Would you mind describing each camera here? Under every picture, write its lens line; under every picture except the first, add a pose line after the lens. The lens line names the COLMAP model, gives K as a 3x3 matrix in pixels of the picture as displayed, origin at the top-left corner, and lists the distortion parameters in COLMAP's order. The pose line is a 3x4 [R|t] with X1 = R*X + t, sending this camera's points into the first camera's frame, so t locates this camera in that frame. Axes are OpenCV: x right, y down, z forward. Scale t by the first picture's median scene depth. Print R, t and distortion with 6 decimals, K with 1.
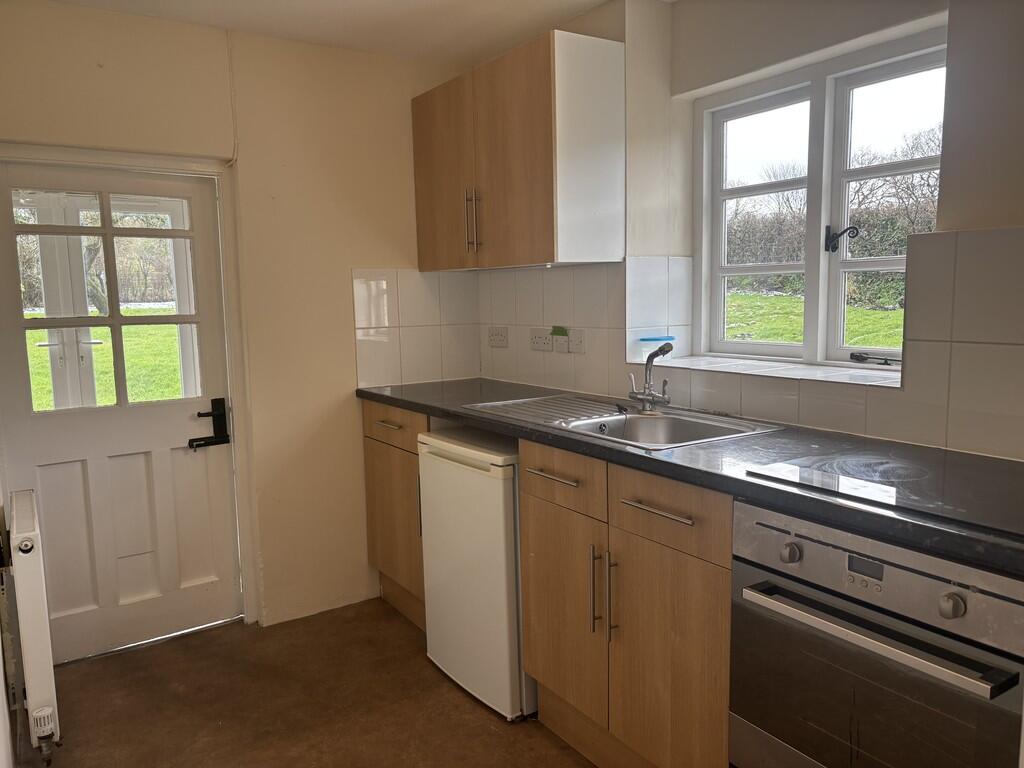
lens RADIAL K [[763.4, 0, 512.0], [0, 763.4, 384.0], [0, 0, 1]] dist [0.022268, -0.004012]
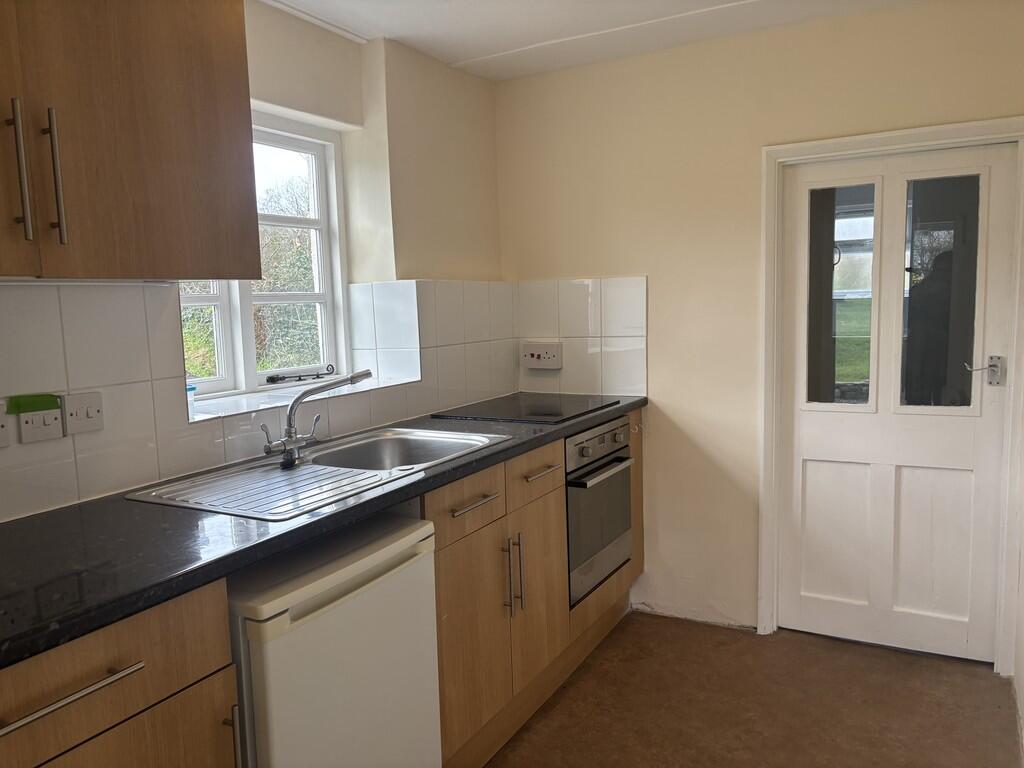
lens RADIAL K [[763.4, 0, 512.0], [0, 763.4, 384.0], [0, 0, 1]] dist [0.022268, -0.004012]
pose [[-0.469701, -0.064557, 0.880462, -0.748917], [0.142804, 0.978633, 0.147937, -0.152241], [-0.871199, 0.195219, -0.450446, 1.257304]]
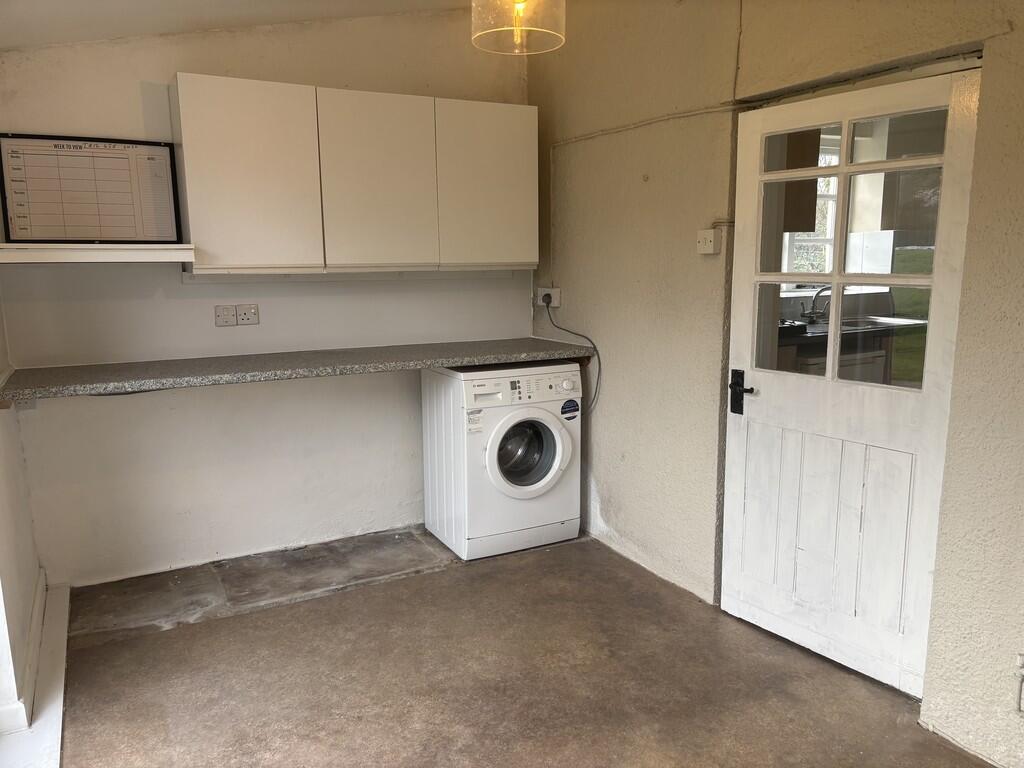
lens RADIAL K [[763.4, 0, 512.0], [0, 763.4, 384.0], [0, 0, 1]] dist [0.022268, -0.004012]
pose [[0.093738, -0.158147, 0.982956, -1.806390], [0.120813, 0.981814, 0.146442, -0.180031], [-0.988240, 0.105027, 0.111139, 1.644907]]
